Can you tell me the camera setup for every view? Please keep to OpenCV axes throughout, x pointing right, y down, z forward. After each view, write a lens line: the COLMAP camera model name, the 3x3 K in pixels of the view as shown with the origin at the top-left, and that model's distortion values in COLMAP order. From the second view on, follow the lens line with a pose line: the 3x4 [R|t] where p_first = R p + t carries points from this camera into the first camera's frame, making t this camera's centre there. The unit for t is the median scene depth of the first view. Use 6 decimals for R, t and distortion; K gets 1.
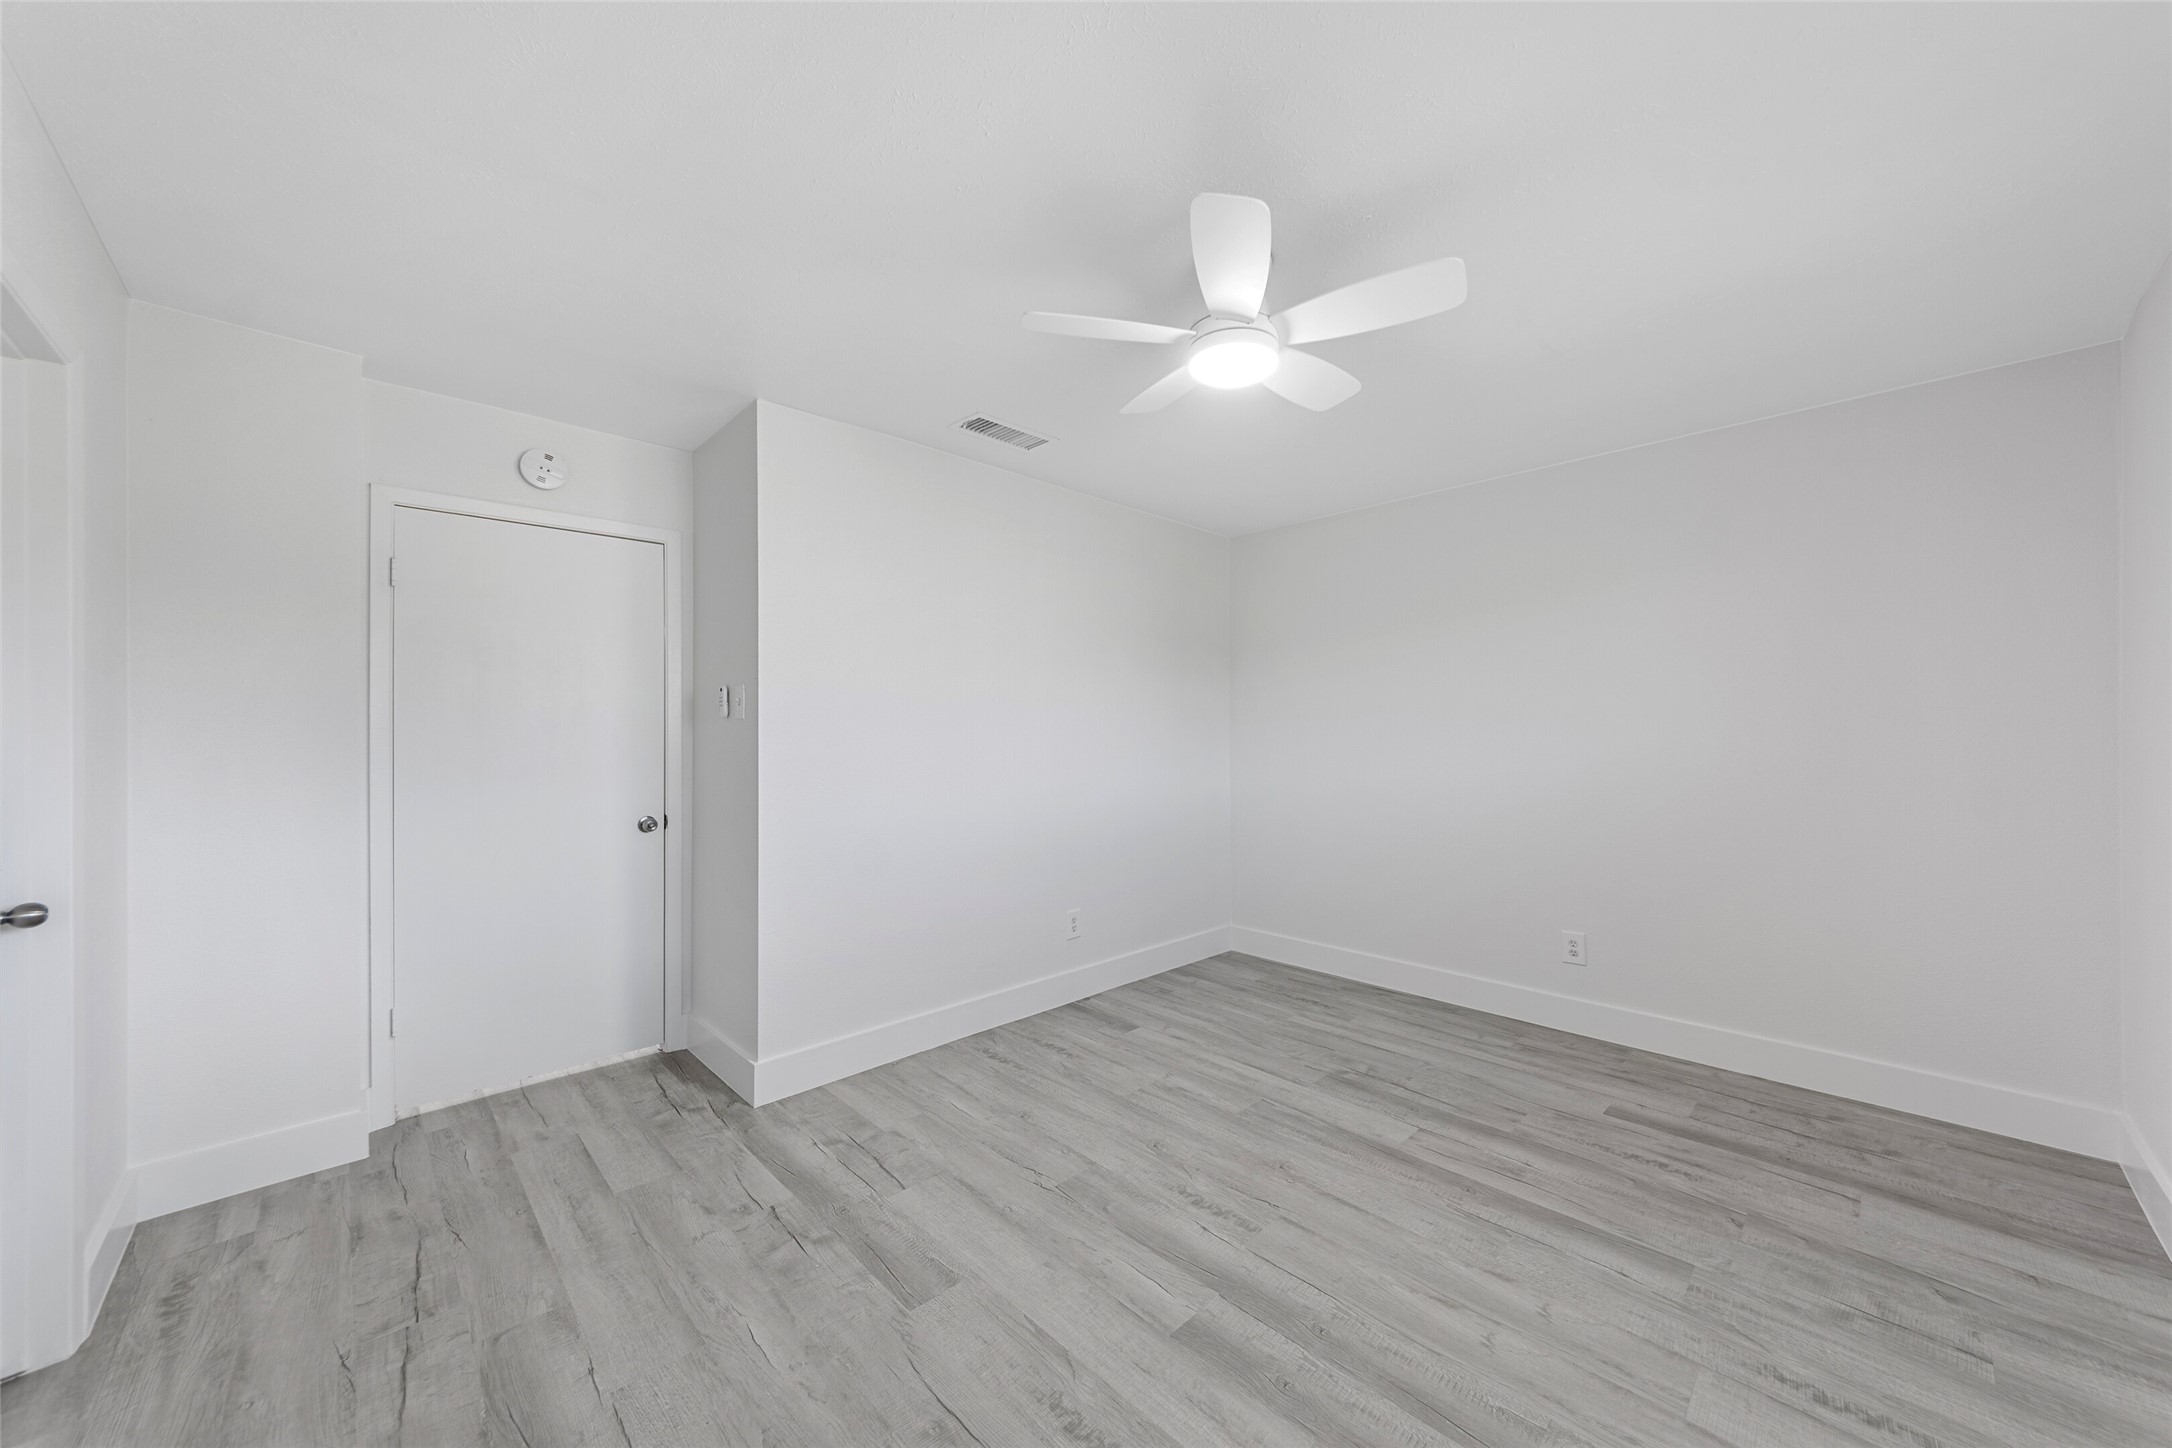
lens RADIAL K [[775.7, 0, 1092.6], [0, 775.7, 732.9], [0, 0, 1]] dist [0.003782, -0.000282]
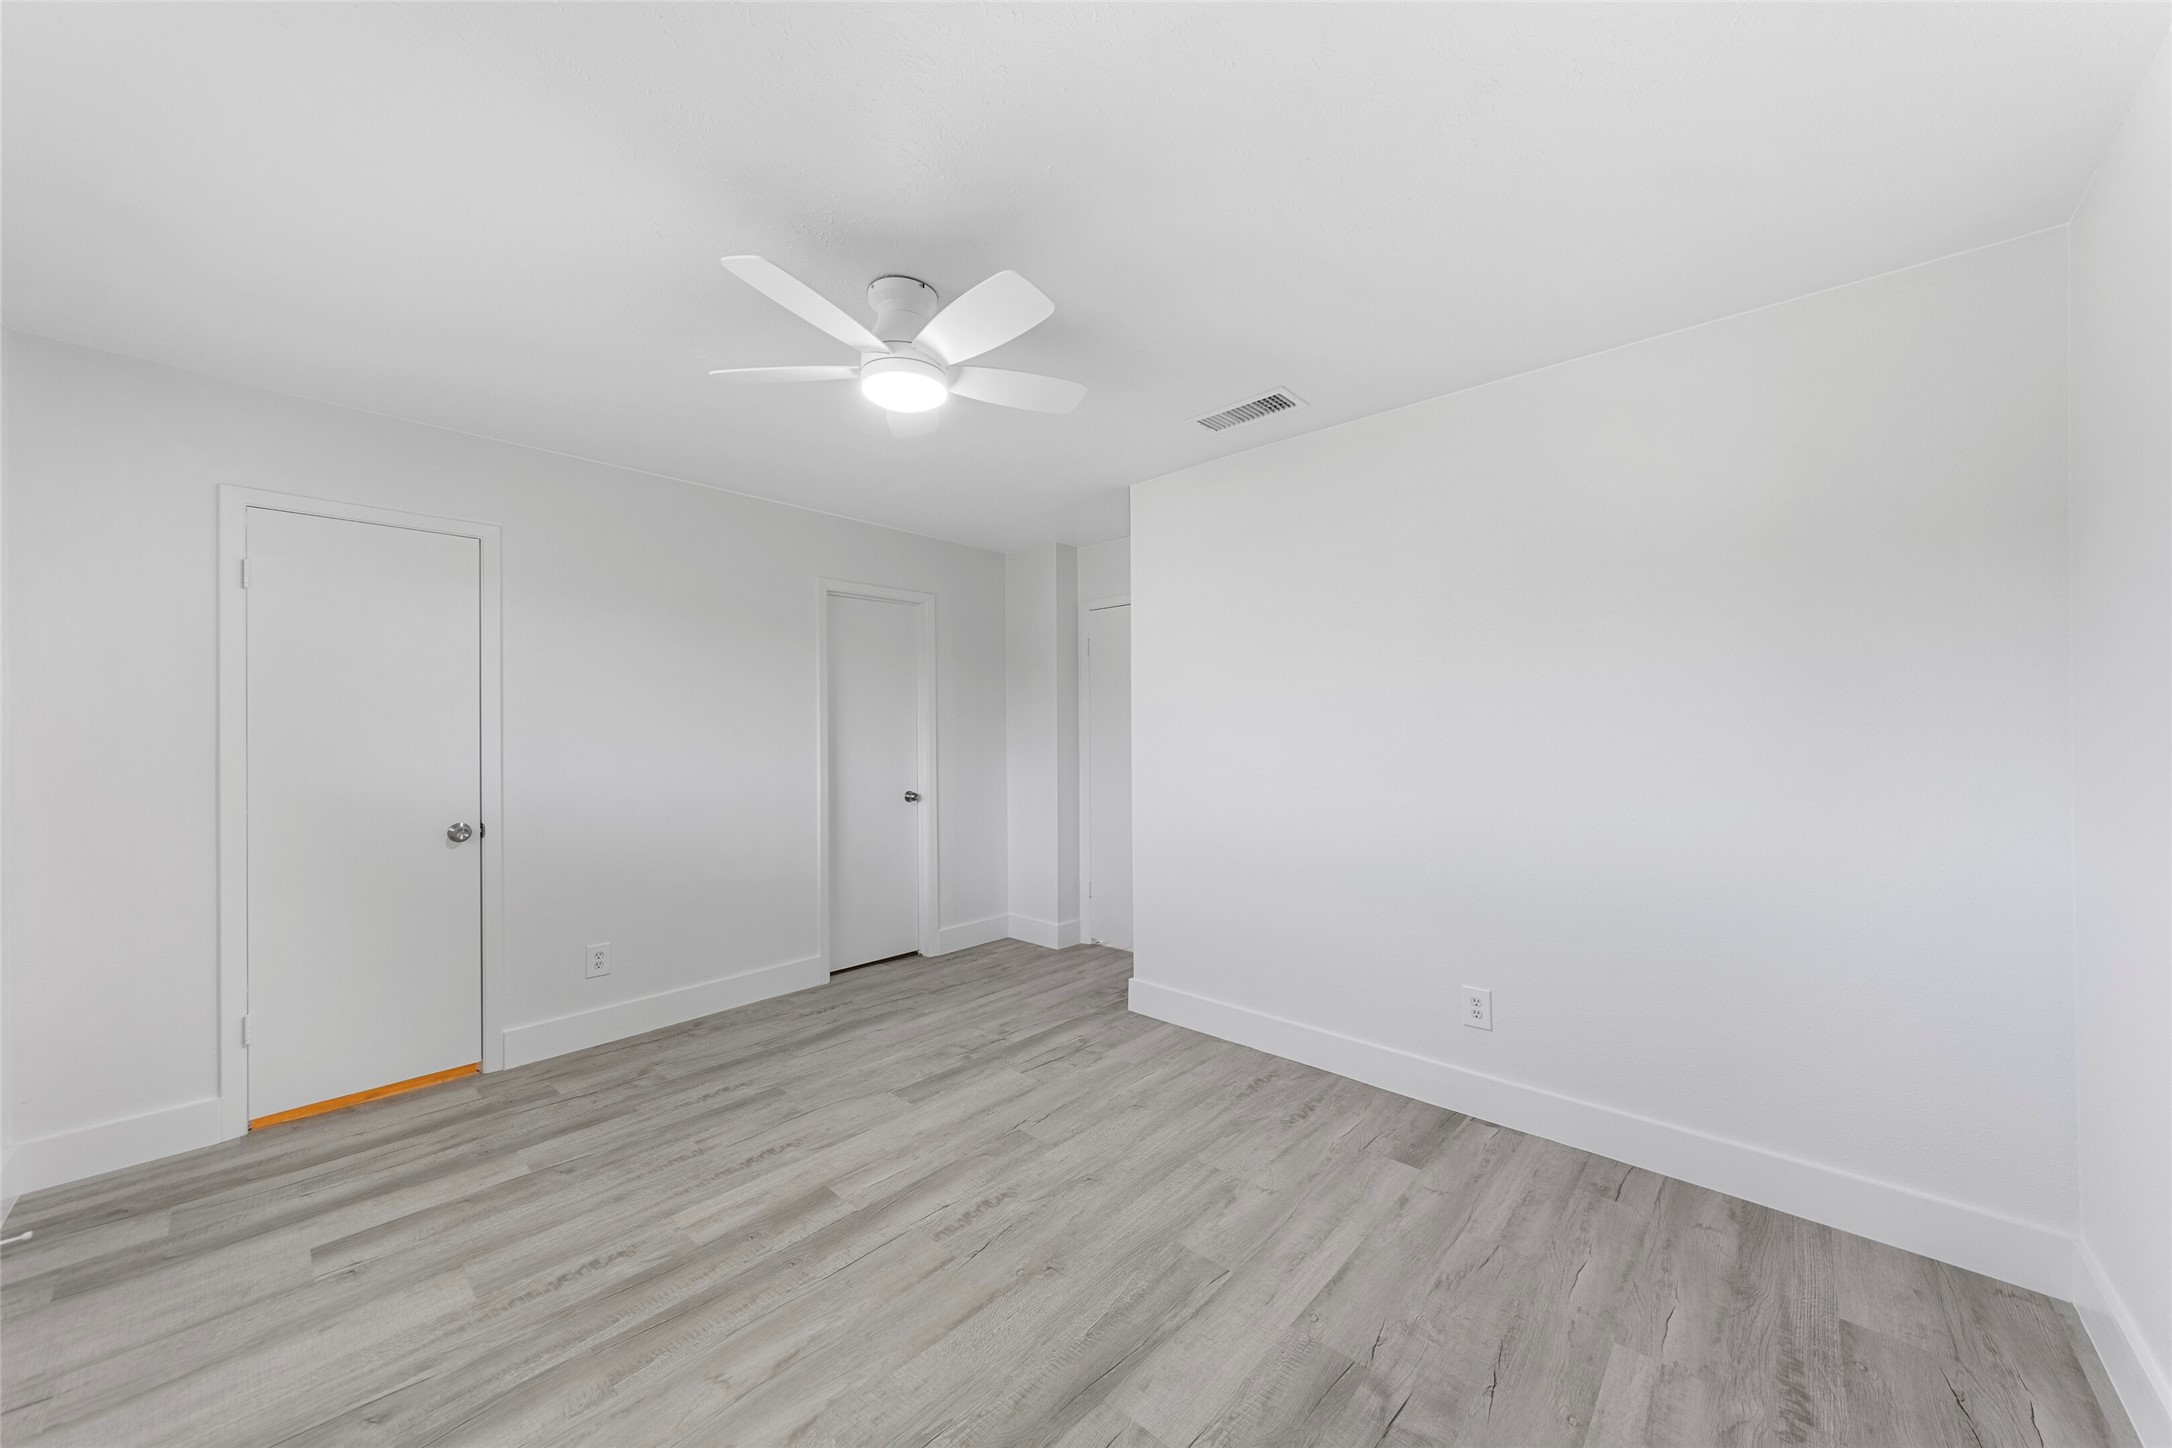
lens RADIAL K [[788.9, 0, 1110.3], [0, 788.9, 730.8], [0, 0, 1]] dist [0.018487, -0.007394]
pose [[0.070389, -0.001117, -0.997519, 1.089128], [0.002724, 0.999996, -0.000927, -0.004854], [0.997516, -0.002652, 0.070392, 1.013151]]
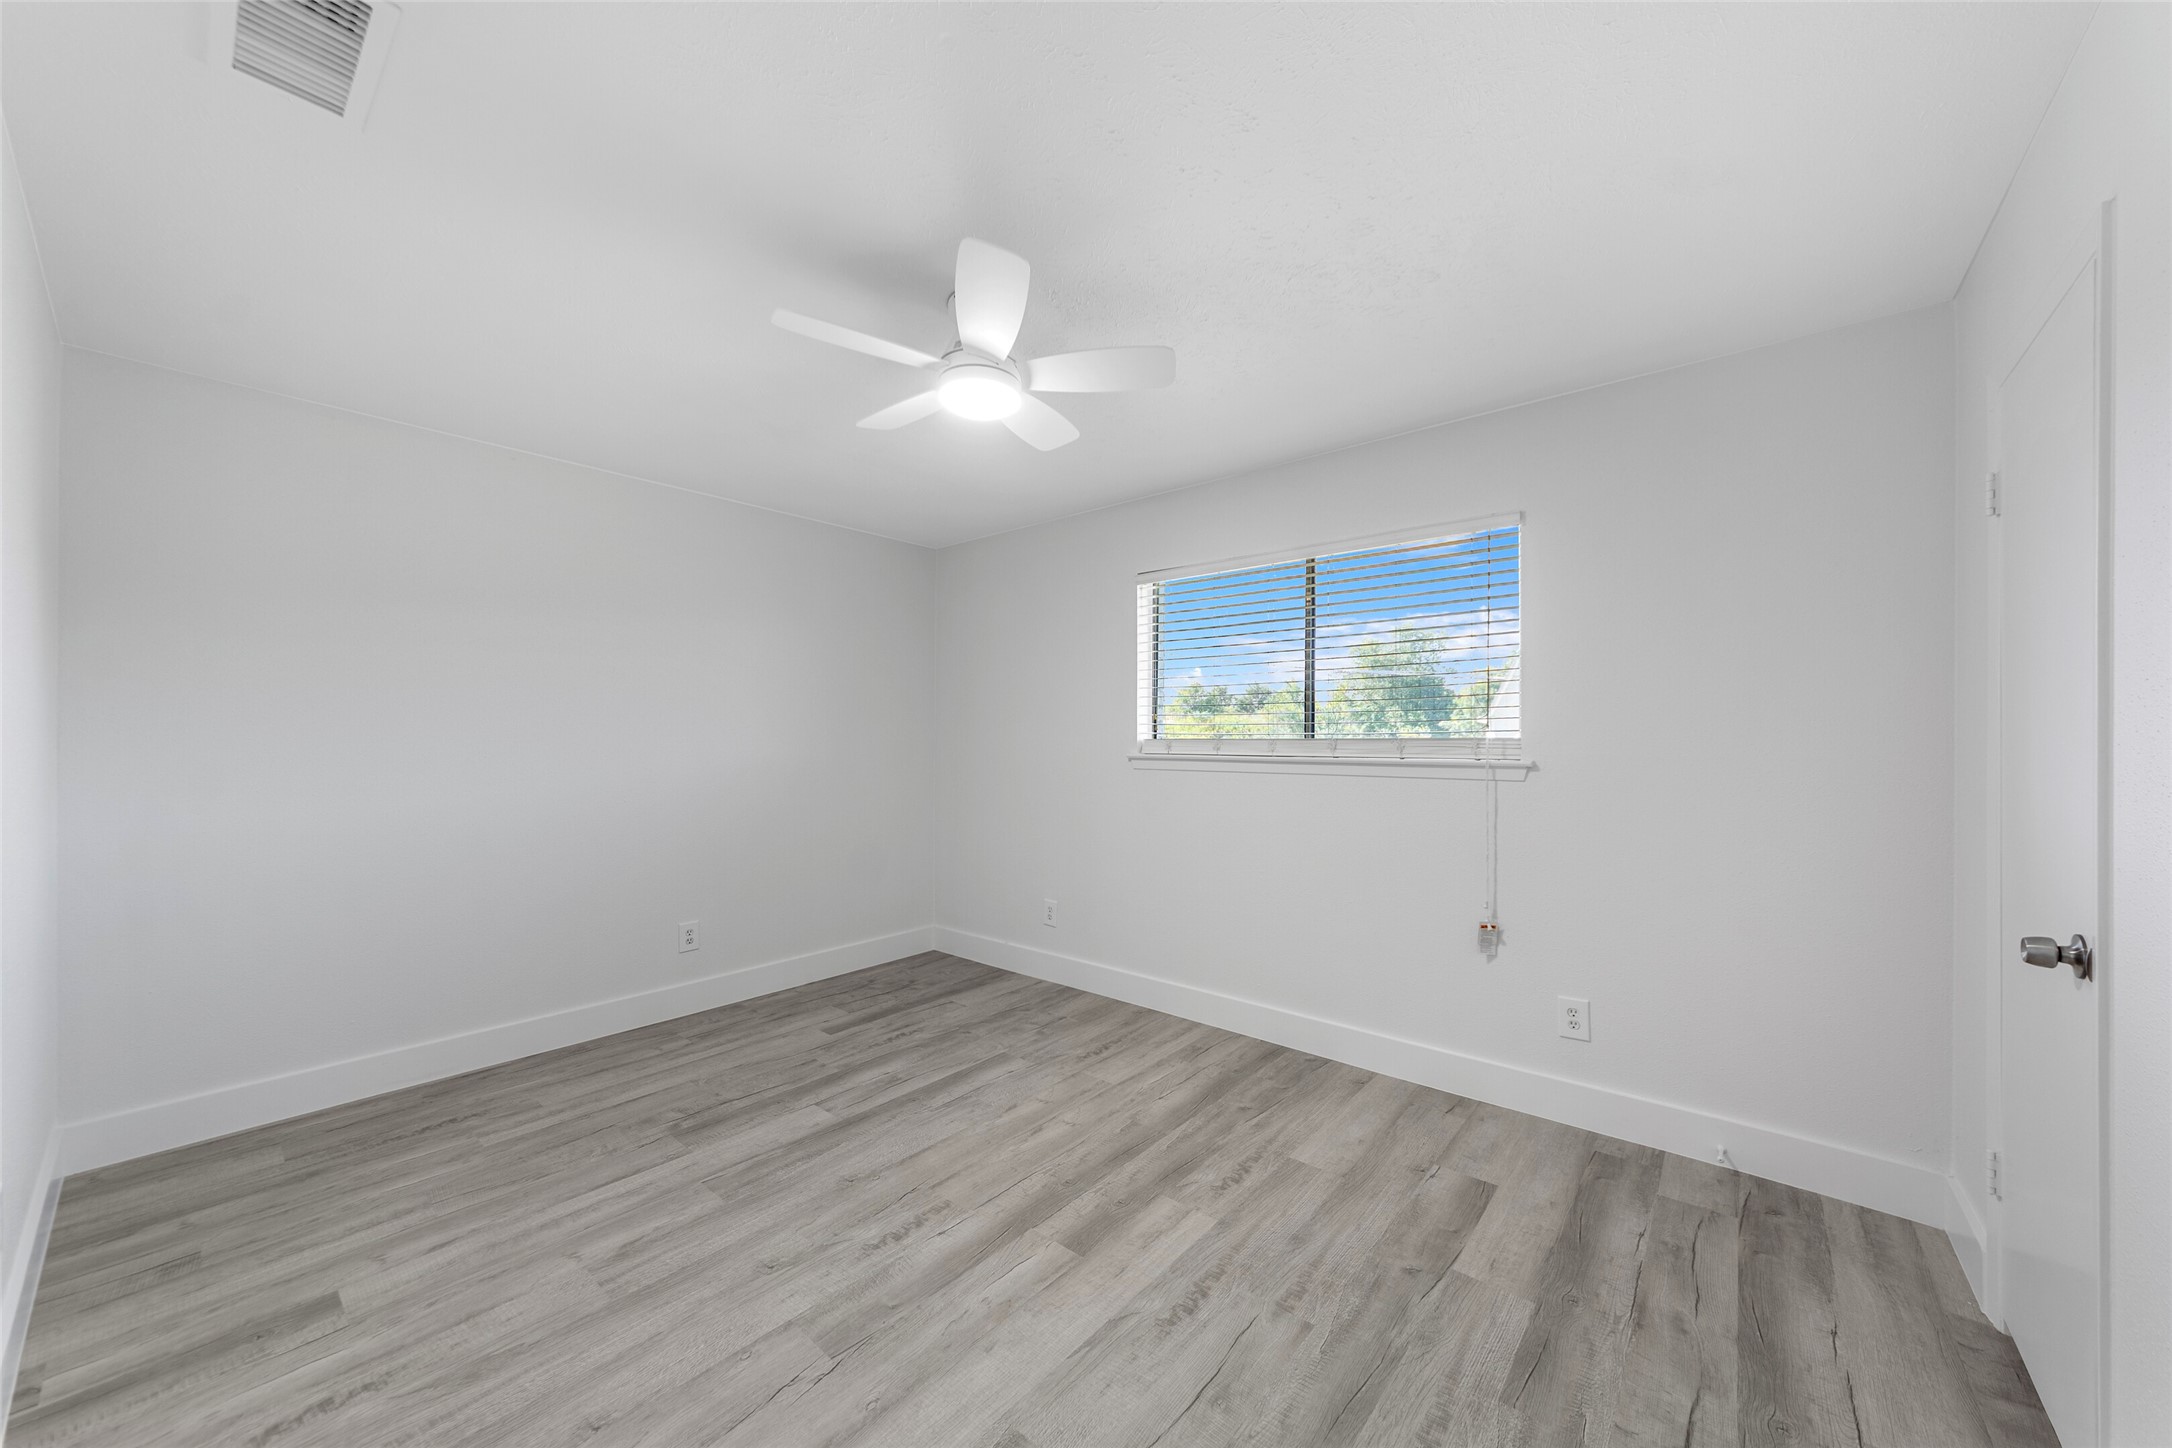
lens RADIAL K [[775.7, 0, 1092.6], [0, 775.7, 732.9], [0, 0, 1]] dist [0.003782, -0.000282]
pose [[-0.092373, 0.011042, 0.995663, -0.772854], [0.000836, 0.999939, -0.011011, 0.004893], [-0.995724, -0.000185, -0.092376, 0.792671]]
